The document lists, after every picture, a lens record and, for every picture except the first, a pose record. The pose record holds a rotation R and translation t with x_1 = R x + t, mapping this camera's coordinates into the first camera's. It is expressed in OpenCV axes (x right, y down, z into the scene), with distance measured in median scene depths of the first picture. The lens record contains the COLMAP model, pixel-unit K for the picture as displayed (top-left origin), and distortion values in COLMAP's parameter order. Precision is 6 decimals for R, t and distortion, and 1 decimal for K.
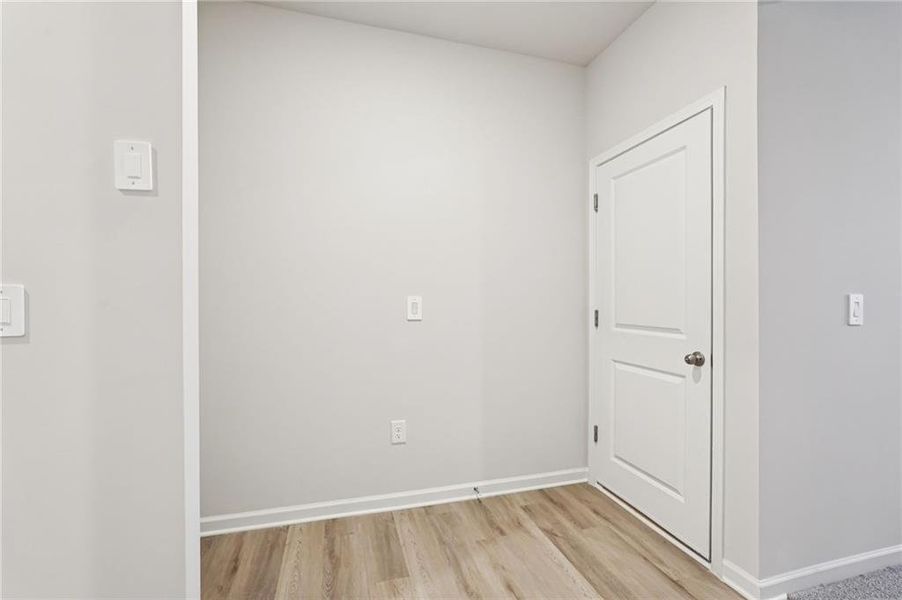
lens RADIAL K [[399.0, 0, 450.7], [0, 399.0, 302.2], [0, 0, 1]] dist [-0.014740, 0.009021]
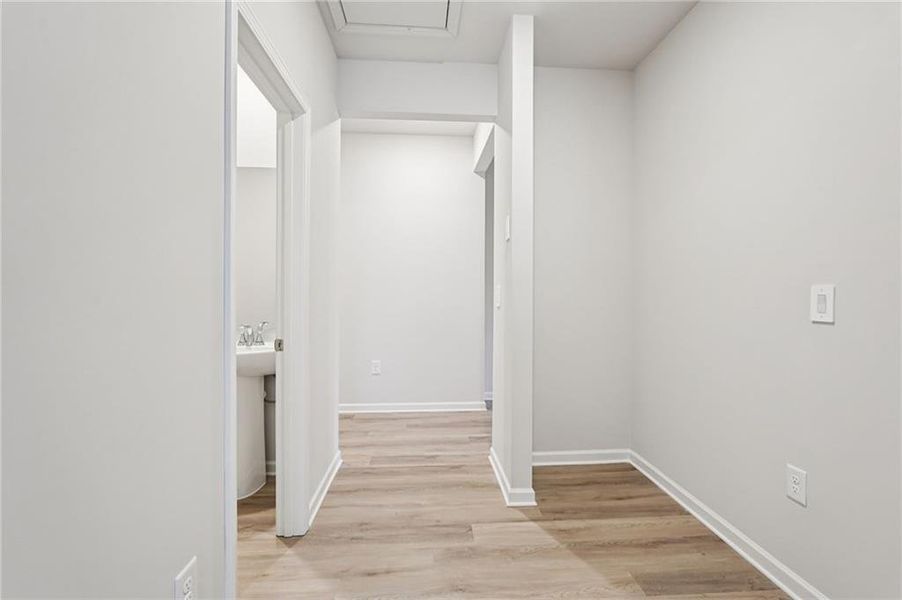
lens RADIAL K [[402.5, 0, 449.7], [0, 402.5, 298.5], [0, 0, 1]] dist [-0.014185, 0.009282]
pose [[-0.209026, 0.012160, -0.977834, 0.728881], [-0.003400, 0.999908, 0.013162, 0.000728], [0.977904, 0.006076, -0.208966, 0.620916]]
